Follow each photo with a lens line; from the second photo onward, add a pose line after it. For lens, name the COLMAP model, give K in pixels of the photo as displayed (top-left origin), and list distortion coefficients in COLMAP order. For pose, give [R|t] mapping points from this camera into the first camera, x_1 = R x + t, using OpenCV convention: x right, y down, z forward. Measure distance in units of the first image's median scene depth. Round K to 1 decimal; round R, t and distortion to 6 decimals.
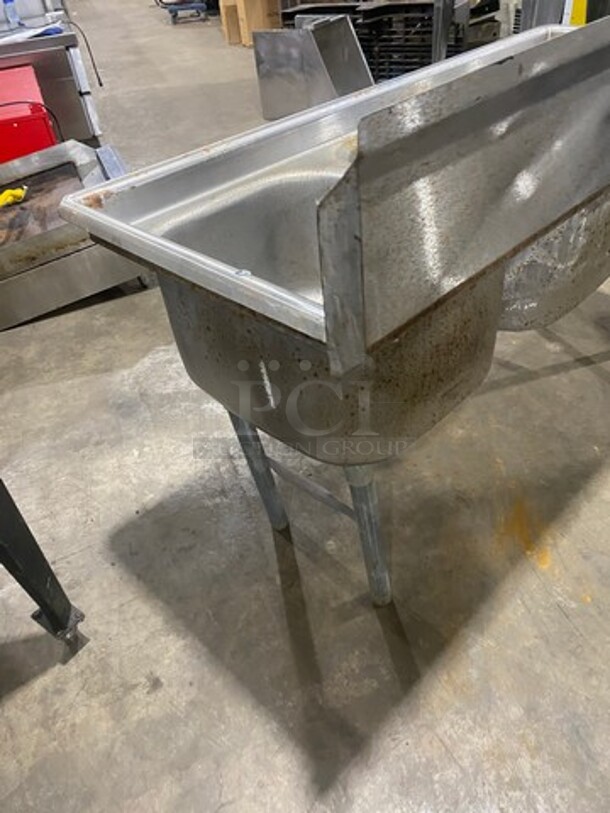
lens RADIAL K [[613.4, 0, 301.9], [0, 613.4, 406.7], [0, 0, 1]] dist [0.020790, -0.024620]
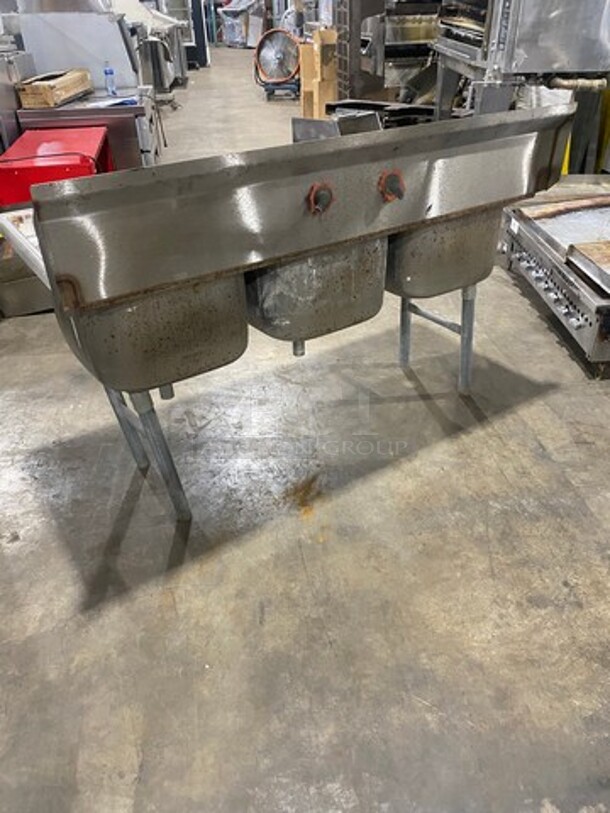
lens RADIAL K [[613.4, 0, 308.9], [0, 613.4, 409.0], [0, 0, 1]] dist [0.020790, -0.024620]
pose [[0.980073, 0.157826, -0.120611, 0.217105], [-0.168101, 0.982491, -0.080334, 0.052772], [0.105821, 0.099008, 0.989444, -0.158499]]
